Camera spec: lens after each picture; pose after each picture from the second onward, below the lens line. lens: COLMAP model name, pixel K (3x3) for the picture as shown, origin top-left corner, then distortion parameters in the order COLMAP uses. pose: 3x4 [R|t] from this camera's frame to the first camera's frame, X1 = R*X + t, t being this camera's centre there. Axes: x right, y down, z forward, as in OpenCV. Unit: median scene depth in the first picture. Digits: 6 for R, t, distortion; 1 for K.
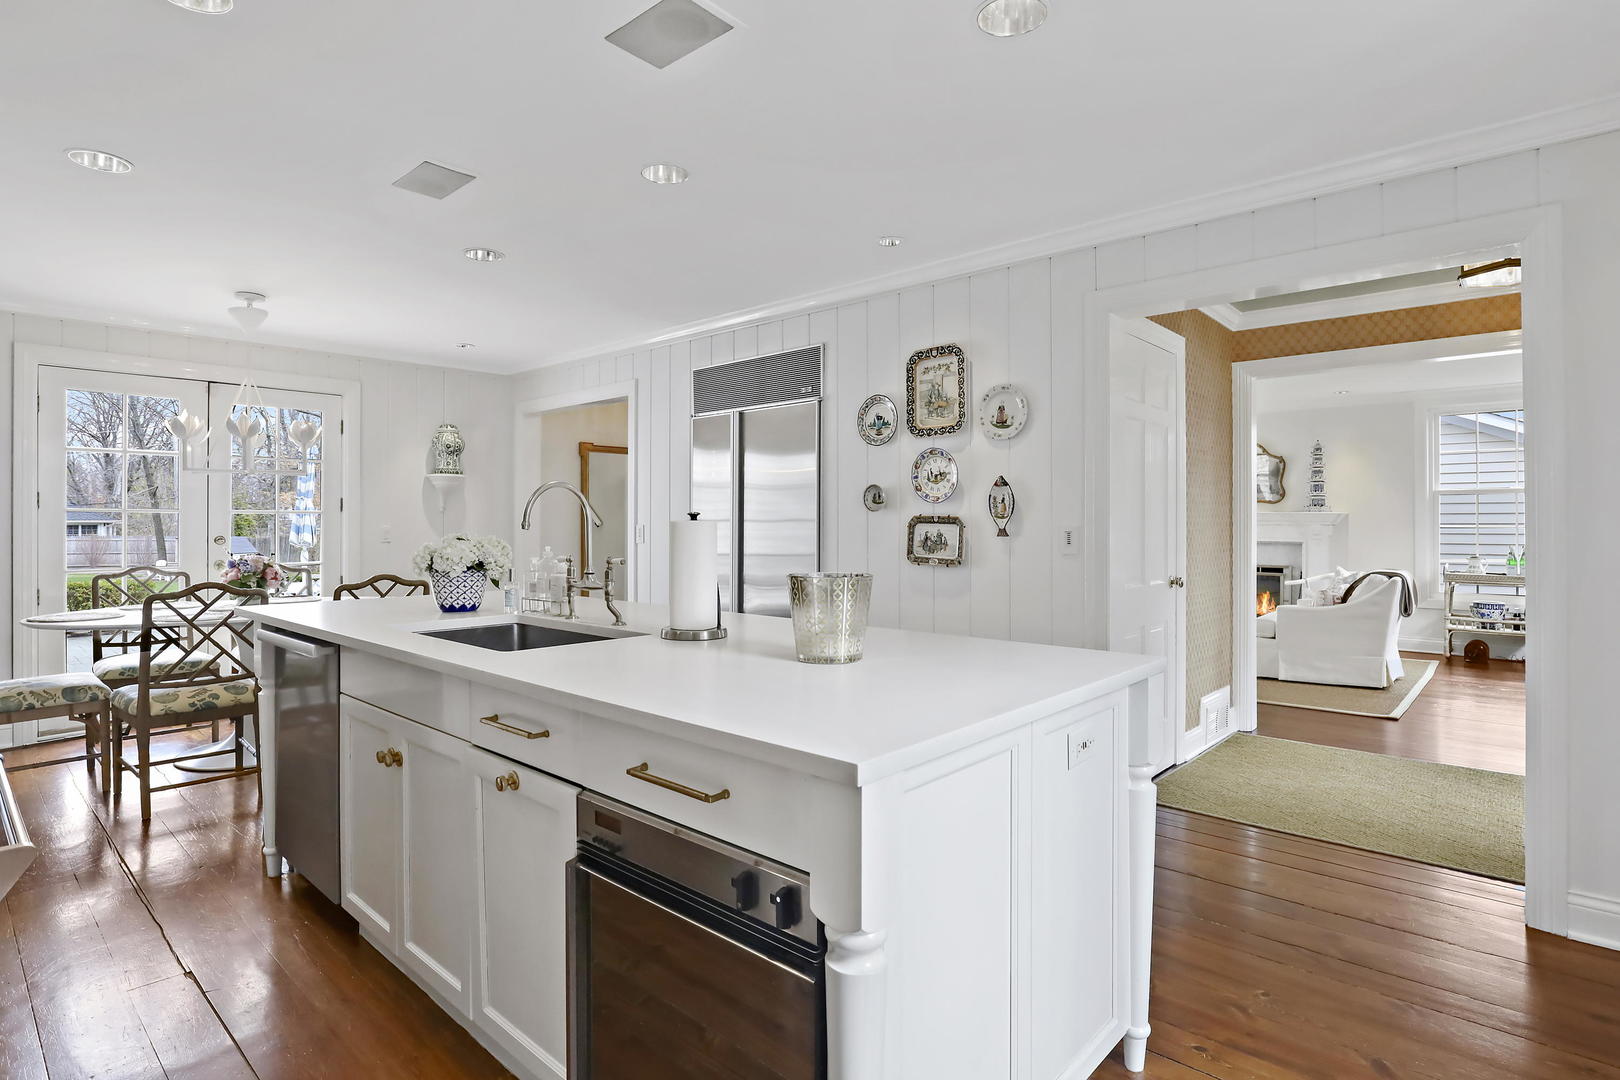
lens RADIAL K [[812.8, 0, 806.8], [0, 812.8, 527.1], [0, 0, 1]] dist [-0.000230, 0.000168]
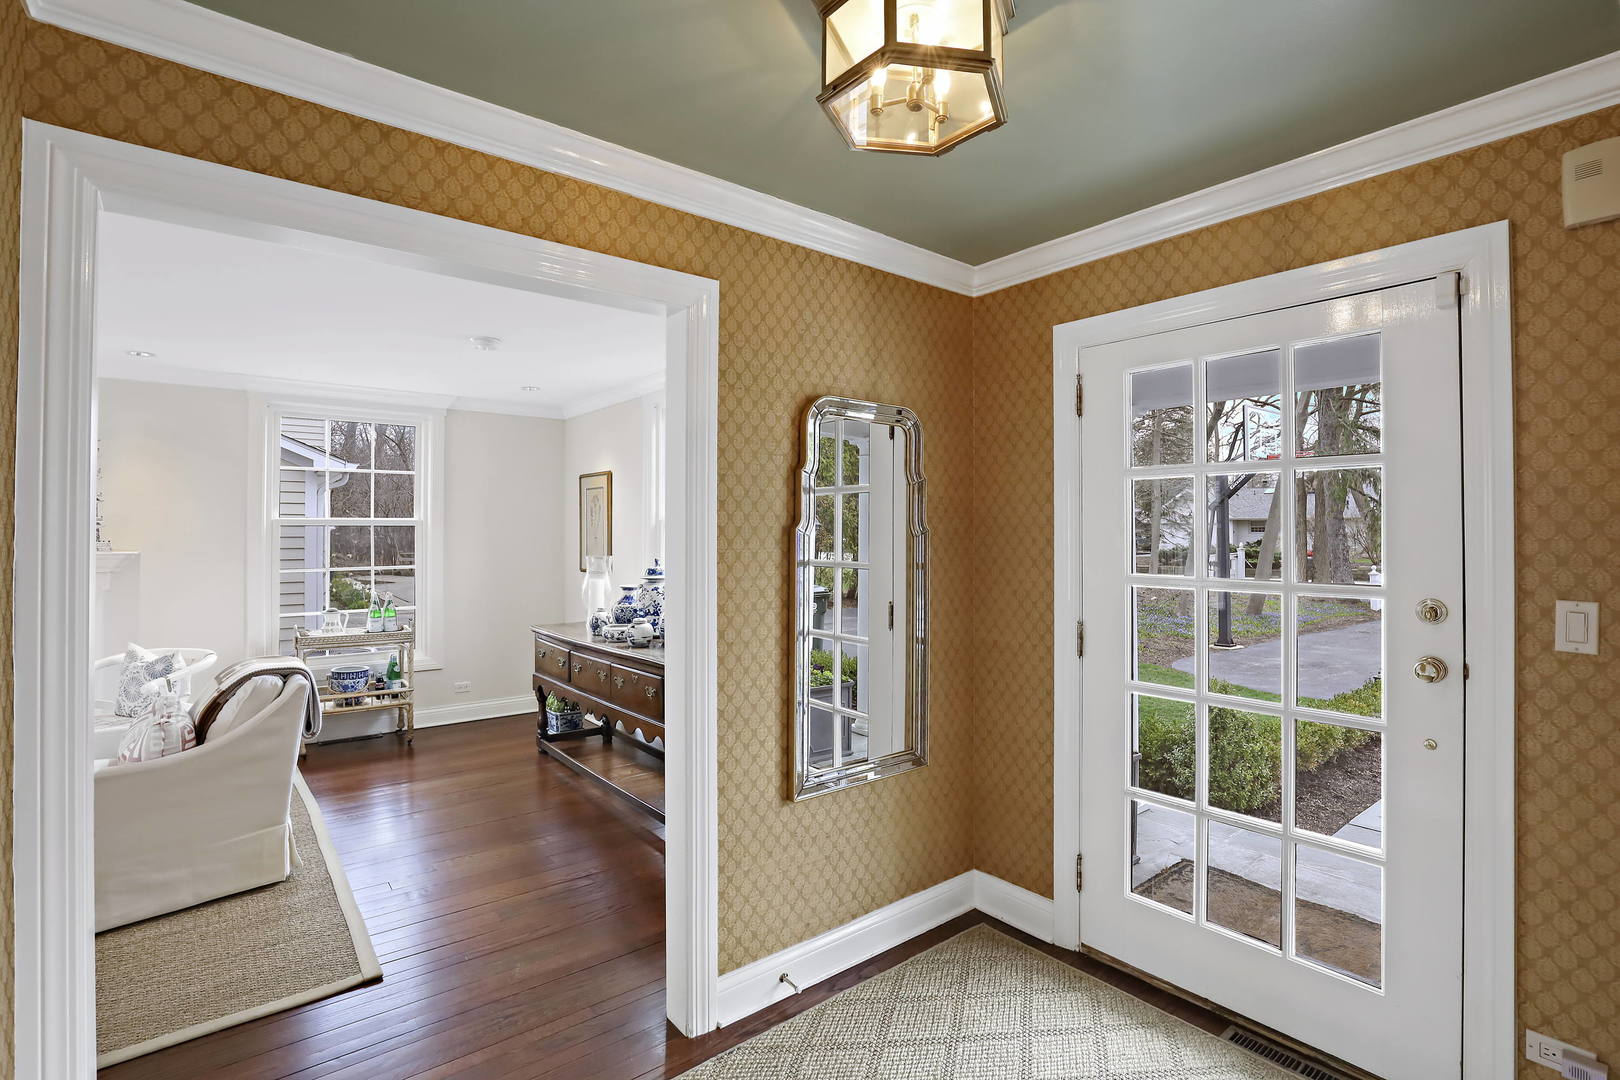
lens RADIAL K [[773.5, 0, 806.1], [0, 773.5, 528.5], [0, 0, 1]] dist [-0.003530, -0.000235]
pose [[0.177600, 0.004779, 0.984091, 0.236972], [0.004212, 0.999975, -0.005616, -0.040575], [-0.984094, 0.005142, 0.177575, 0.531756]]
